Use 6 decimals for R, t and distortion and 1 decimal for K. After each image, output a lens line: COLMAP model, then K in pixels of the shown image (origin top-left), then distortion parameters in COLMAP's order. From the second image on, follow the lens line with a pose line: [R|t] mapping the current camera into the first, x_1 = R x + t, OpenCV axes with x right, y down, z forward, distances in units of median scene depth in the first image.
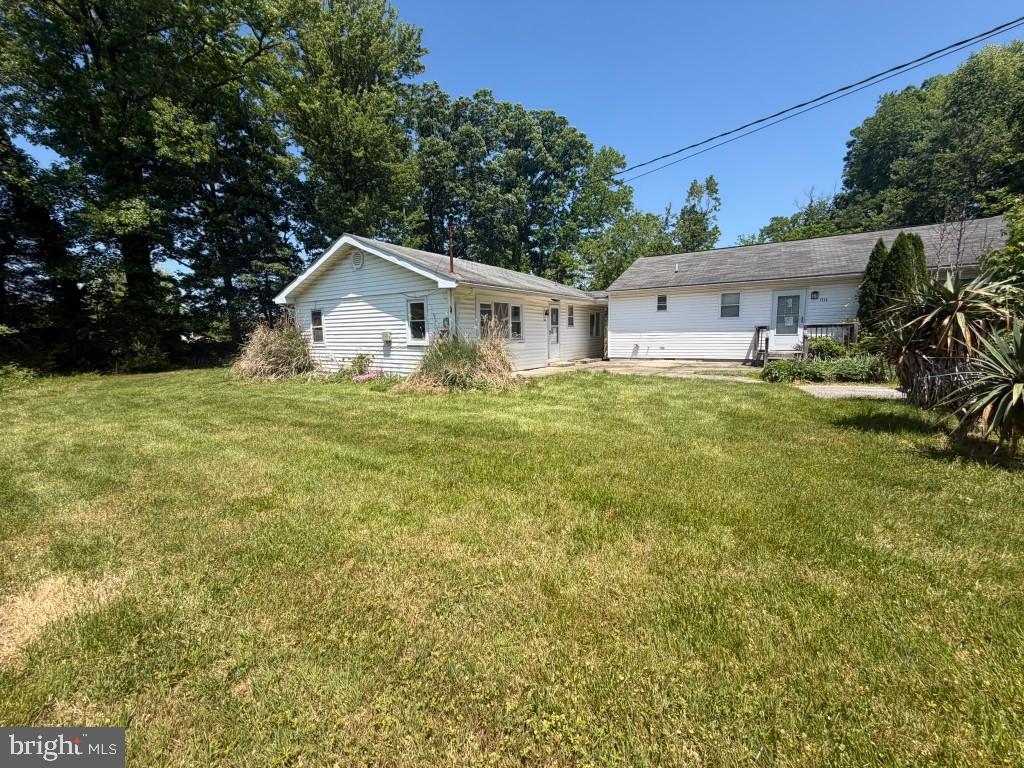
lens RADIAL K [[409.9, 0, 509.8], [0, 409.9, 386.7], [0, 0, 1]] dist [0.002696, 0.001159]
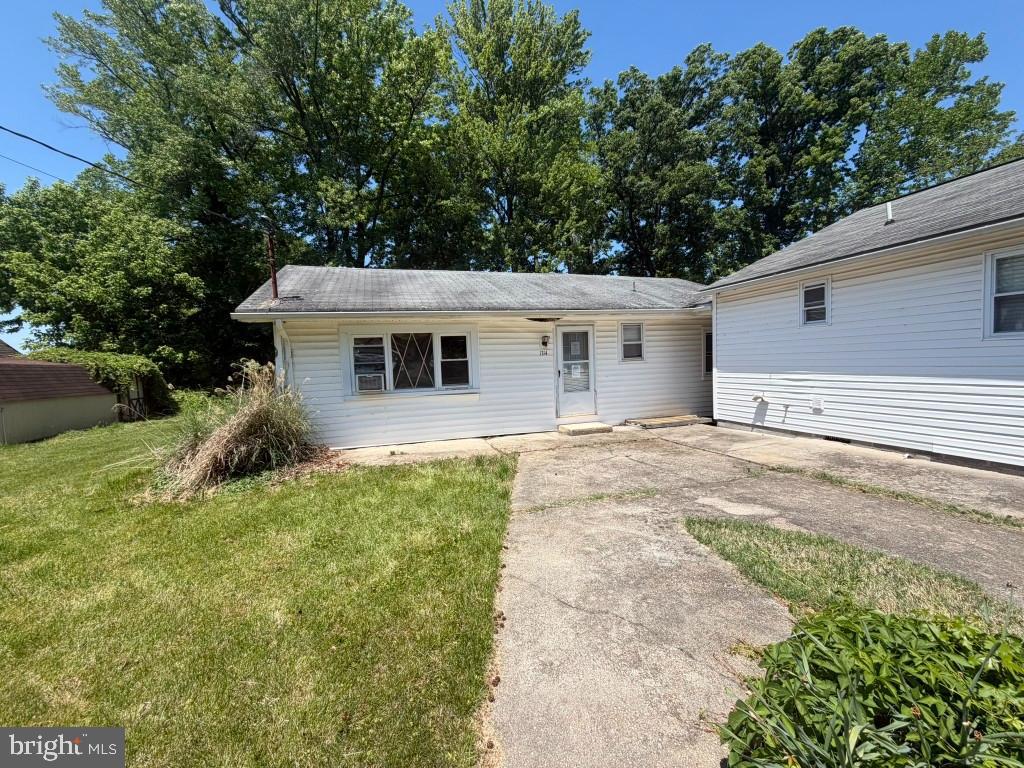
lens RADIAL K [[409.9, 0, 515.9], [0, 409.9, 382.9], [0, 0, 1]] dist [0.002696, 0.001159]
pose [[0.765788, 0.024168, -0.642639, 0.469034], [-0.060899, 0.997528, -0.035053, -0.103640], [0.640203, 0.065979, 0.765367, 0.559511]]
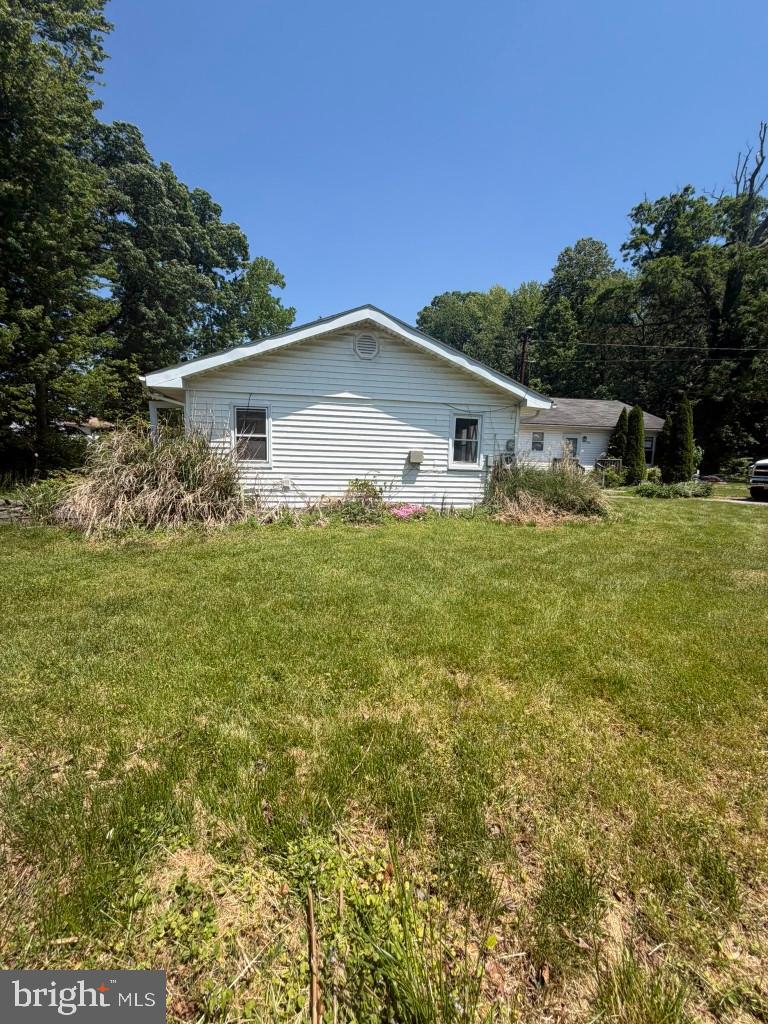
lens RADIAL K [[409.9, 0, 383.9], [0, 409.9, 510.6], [0, 0, 1]] dist [0.002696, 0.001159]
pose [[0.711441, -0.055873, 0.700521, -0.743197], [0.055483, 0.998188, 0.023267, -0.036975], [-0.700552, 0.022314, 0.713252, 0.419353]]
